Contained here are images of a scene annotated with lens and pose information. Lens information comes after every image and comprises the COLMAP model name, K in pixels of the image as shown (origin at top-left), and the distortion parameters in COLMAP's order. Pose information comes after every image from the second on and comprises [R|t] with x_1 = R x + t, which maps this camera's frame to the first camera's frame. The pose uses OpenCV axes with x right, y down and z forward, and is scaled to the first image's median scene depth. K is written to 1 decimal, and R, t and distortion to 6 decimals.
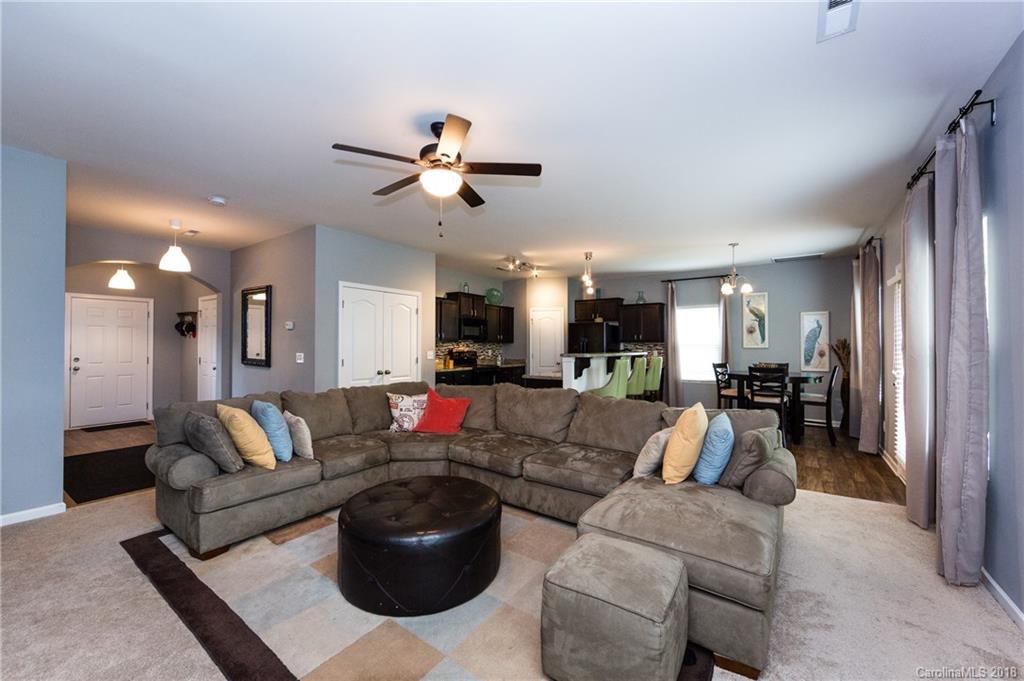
lens RADIAL K [[404.9, 0, 506.0], [0, 404.9, 337.8], [0, 0, 1]] dist [-0.000857, -0.001638]
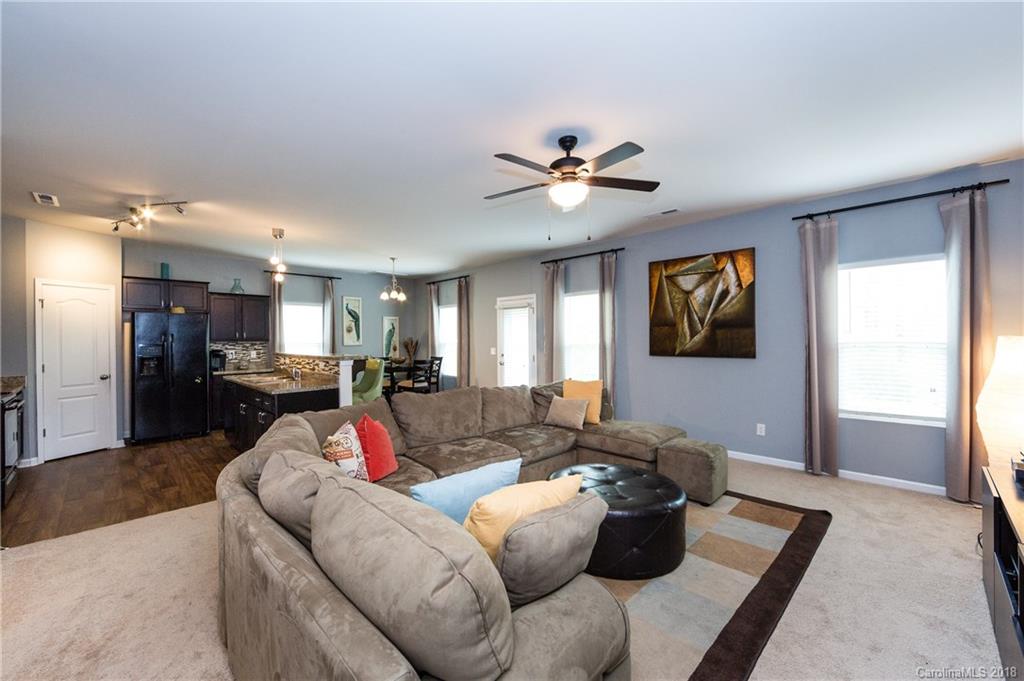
lens RADIAL K [[404.9, 0, 519.0], [0, 404.9, 338.7], [0, 0, 1]] dist [-0.000857, -0.001638]
pose [[0.151187, -0.004000, 0.988497, -0.452321], [-0.007853, 0.999955, 0.005247, -0.003003], [-0.988474, -0.008556, 0.151149, 0.368262]]
